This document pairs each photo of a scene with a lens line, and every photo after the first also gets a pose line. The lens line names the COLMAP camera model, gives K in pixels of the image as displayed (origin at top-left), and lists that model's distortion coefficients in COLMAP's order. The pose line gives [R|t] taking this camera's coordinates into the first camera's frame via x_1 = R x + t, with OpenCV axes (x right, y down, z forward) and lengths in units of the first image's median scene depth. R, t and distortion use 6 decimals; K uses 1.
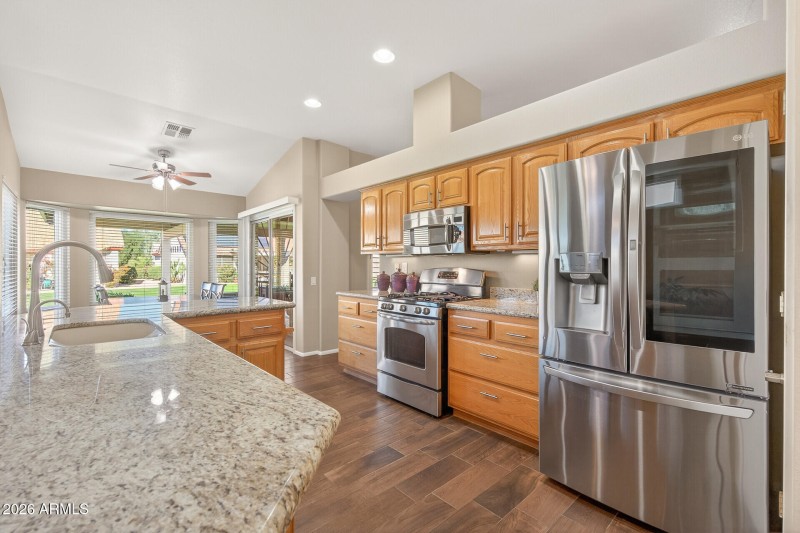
lens RADIAL K [[353.8, 0, 399.3], [0, 353.8, 266.0], [0, 0, 1]] dist [-0.000149, -0.000032]
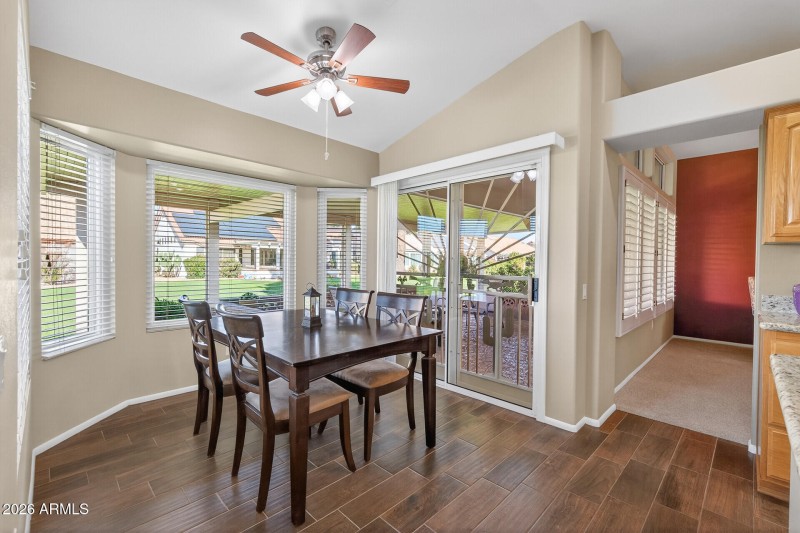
lens RADIAL K [[353.6, 0, 400.2], [0, 353.6, 266.6], [0, 0, 1]] dist [0.001637, -0.001470]
pose [[0.999043, 0.010872, 0.042376, -0.429641], [-0.011491, 0.999830, 0.014397, -0.001362], [-0.042213, -0.014870, 0.998998, 0.366008]]
